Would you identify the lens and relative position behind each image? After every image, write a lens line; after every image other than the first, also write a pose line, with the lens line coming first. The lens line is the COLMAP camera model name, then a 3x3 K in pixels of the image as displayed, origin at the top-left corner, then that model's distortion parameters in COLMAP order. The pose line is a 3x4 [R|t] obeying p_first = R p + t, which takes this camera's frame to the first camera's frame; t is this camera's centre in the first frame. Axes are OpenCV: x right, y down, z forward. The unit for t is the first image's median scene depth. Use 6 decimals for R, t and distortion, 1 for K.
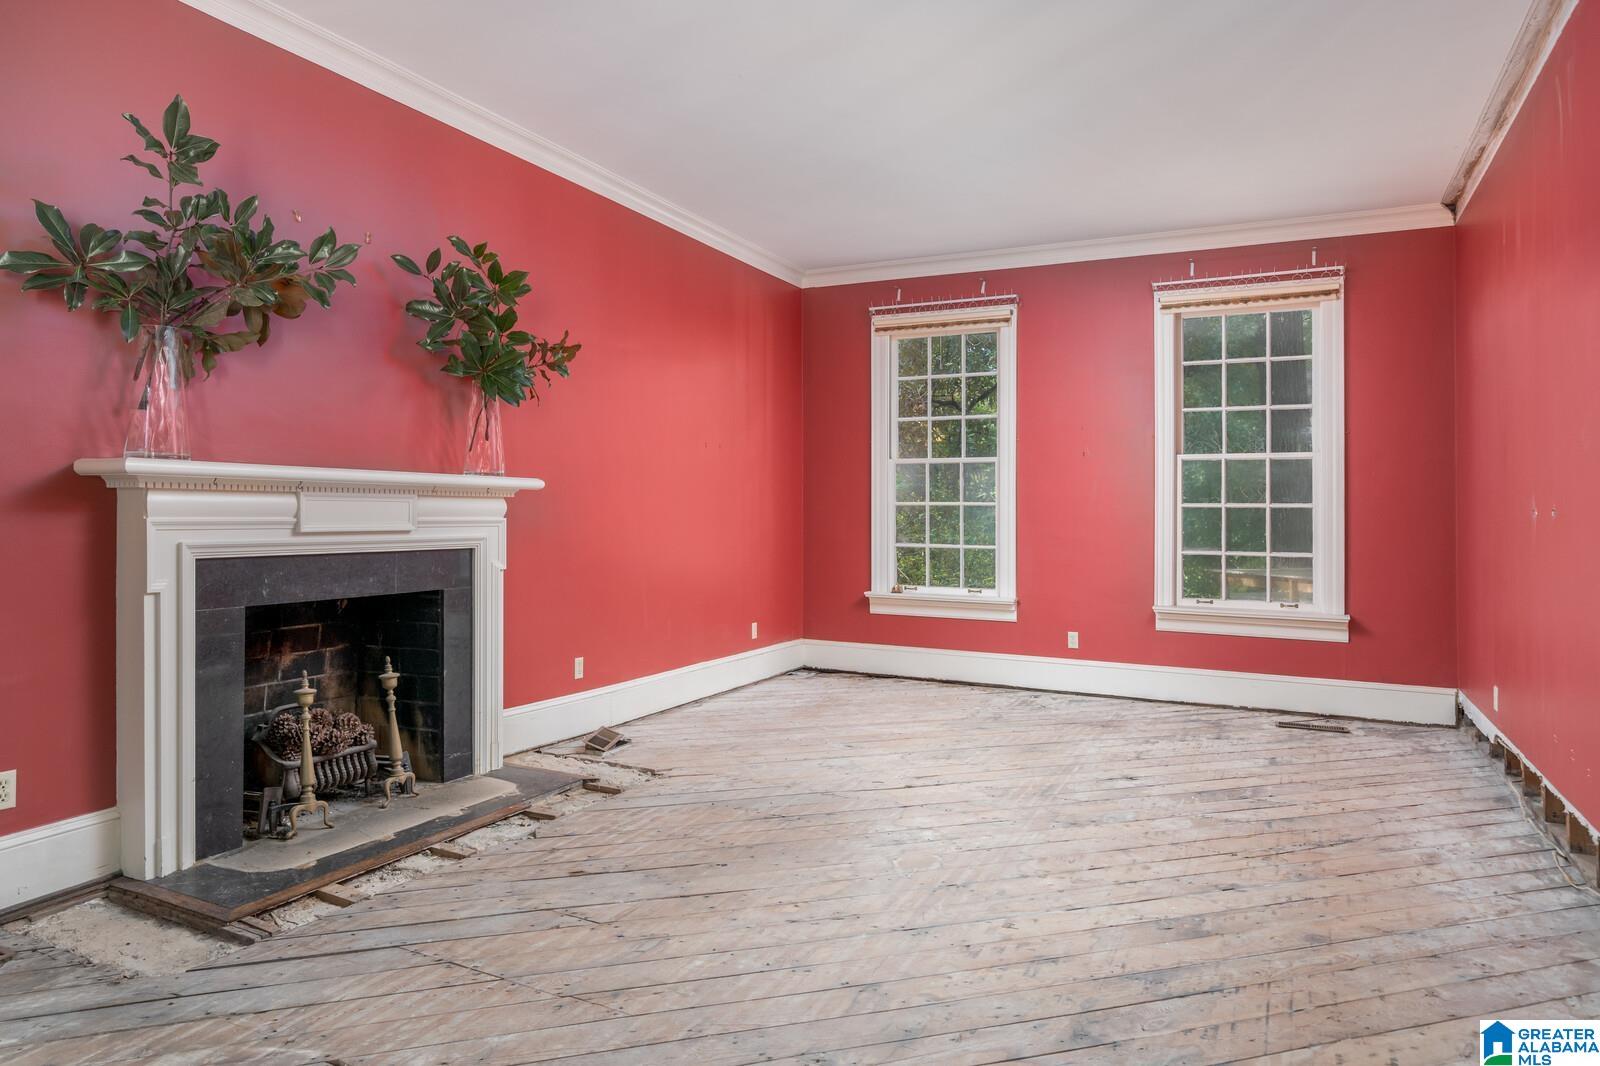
lens RADIAL K [[994.8, 0, 792.5], [0, 994.8, 516.9], [0, 0, 1]] dist [-0.001074, -0.001095]
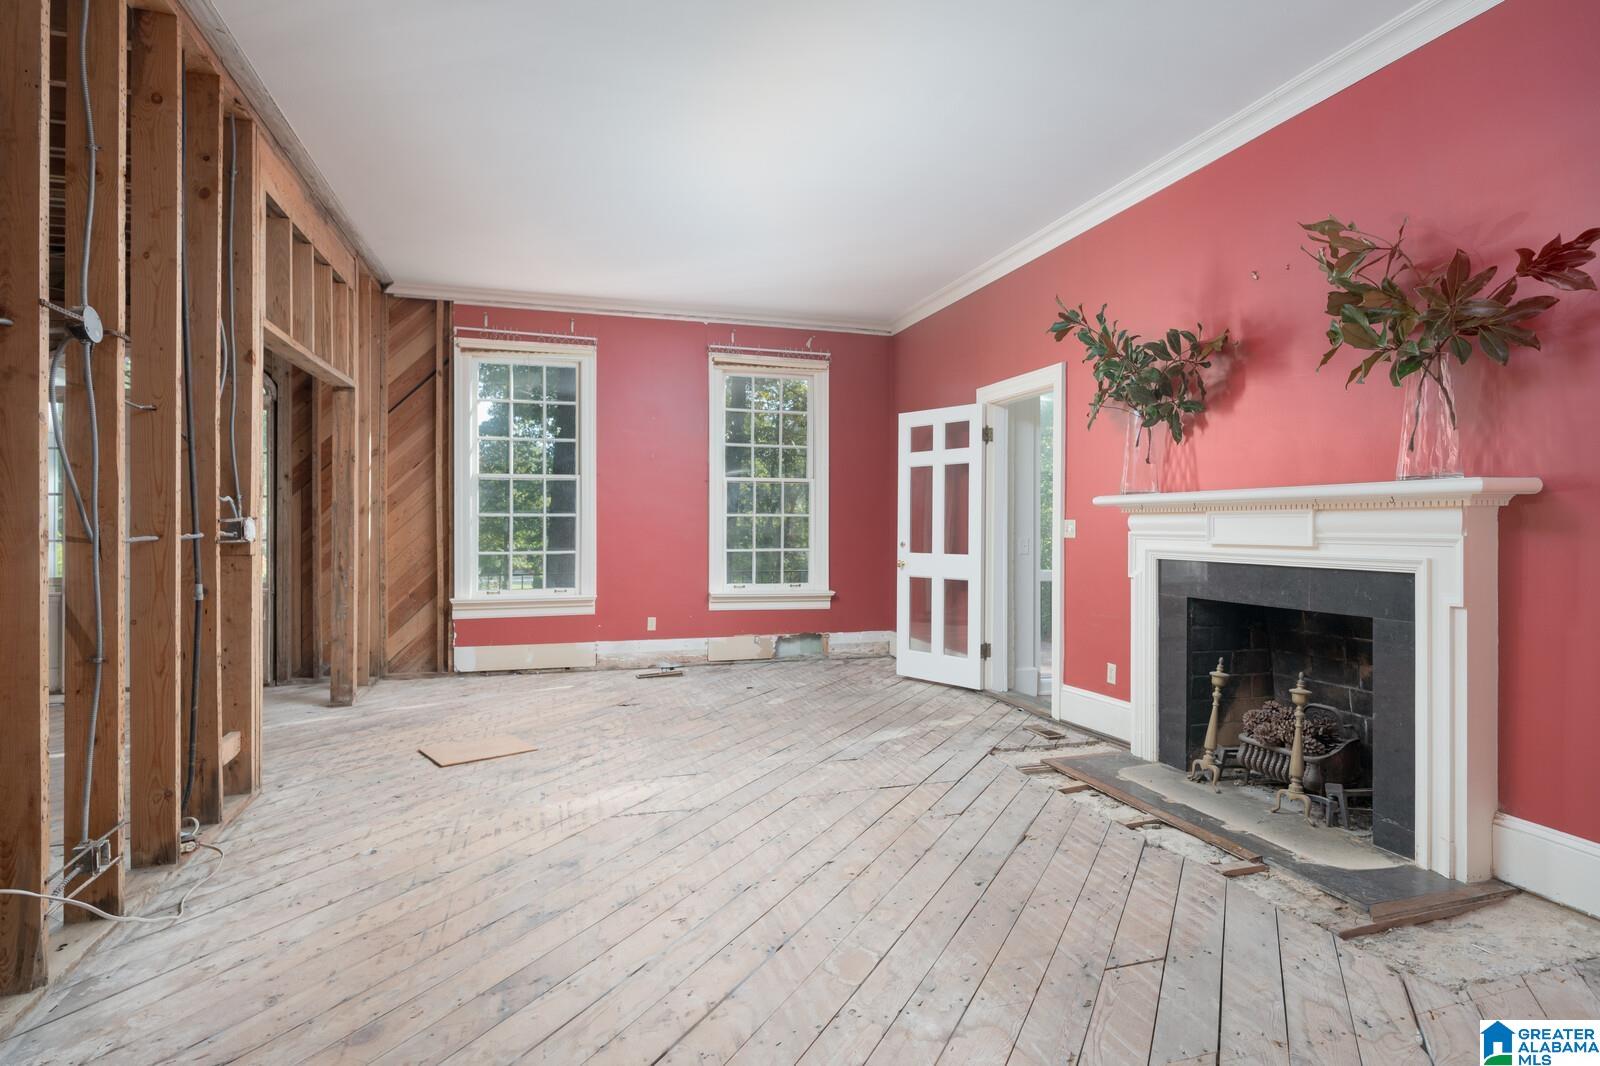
lens RADIAL K [[808.2, 0, 794.0], [0, 808.2, 535.4], [0, 0, 1]] dist [0.004991, -0.002521]
pose [[-0.723872, 0.000682, -0.689934, 0.592063], [-0.008448, 0.999916, 0.009851, -0.000957], [0.689882, 0.012959, -0.723806, 1.396932]]
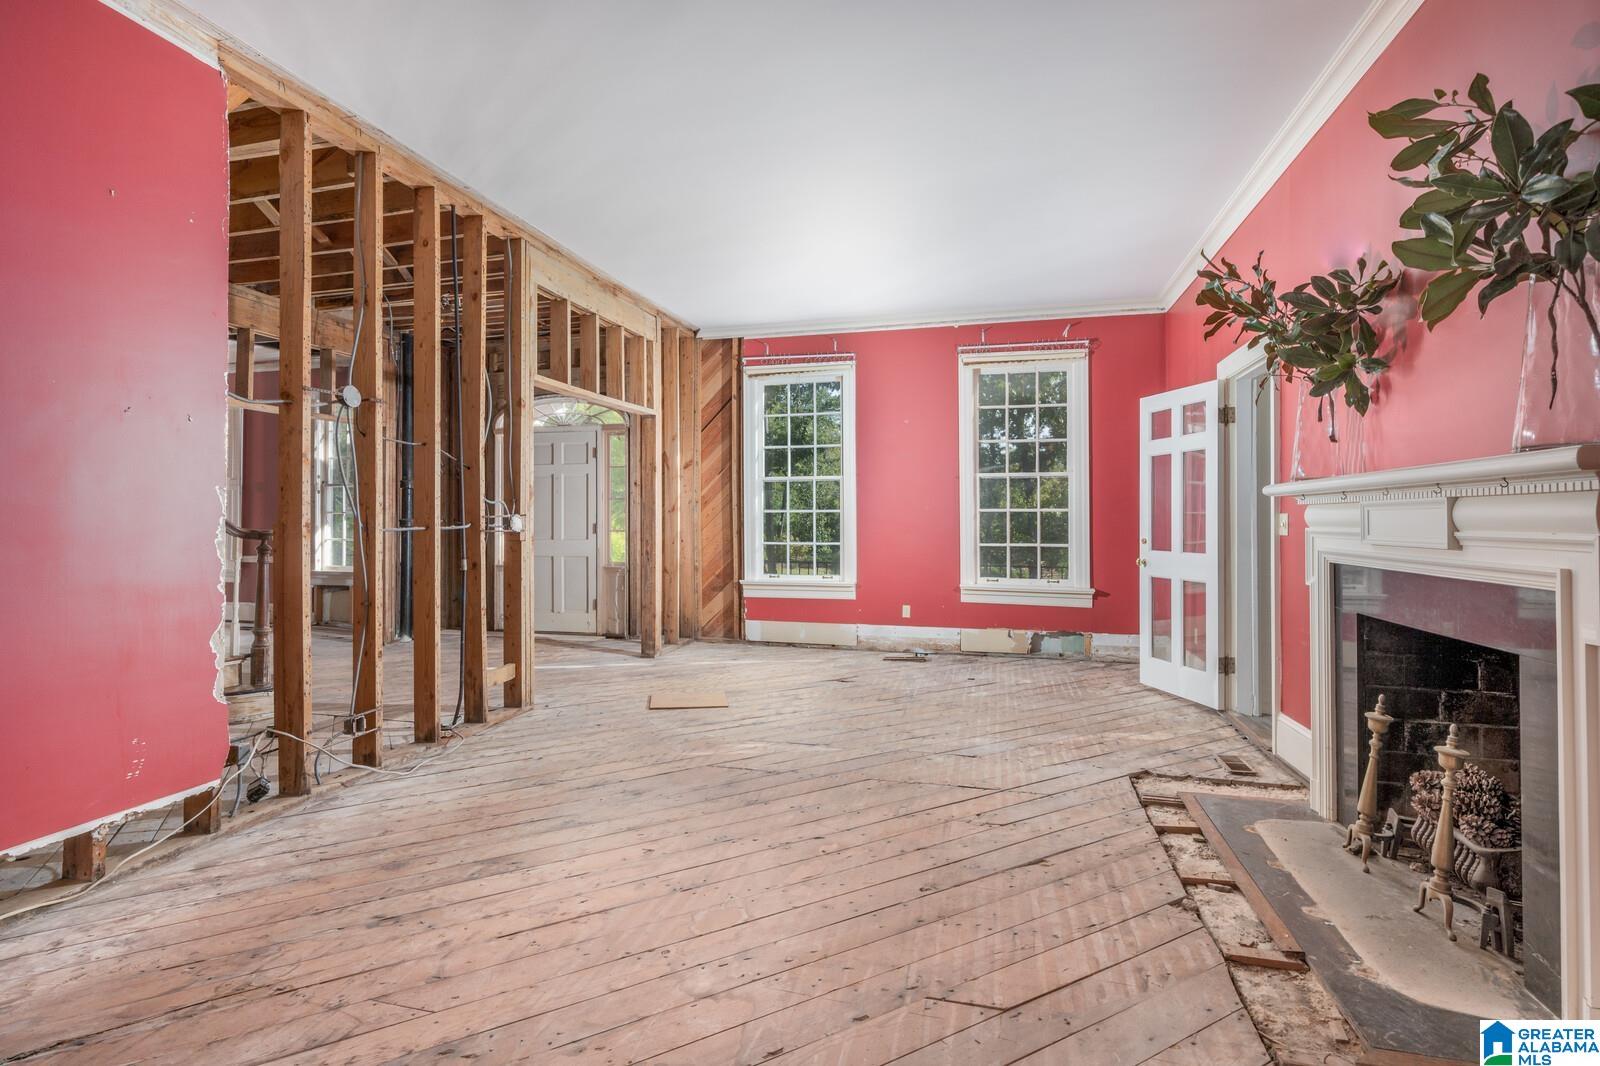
lens RADIAL K [[761.5, 0, 796.7], [0, 761.5, 524.3], [0, 0, 1]] dist [0.004229, 0.000610]
pose [[-0.978013, -0.006737, -0.208435, 0.196920], [-0.008473, 0.999936, 0.007439, -0.004629], [0.208372, 0.009041, -0.978008, 1.626784]]
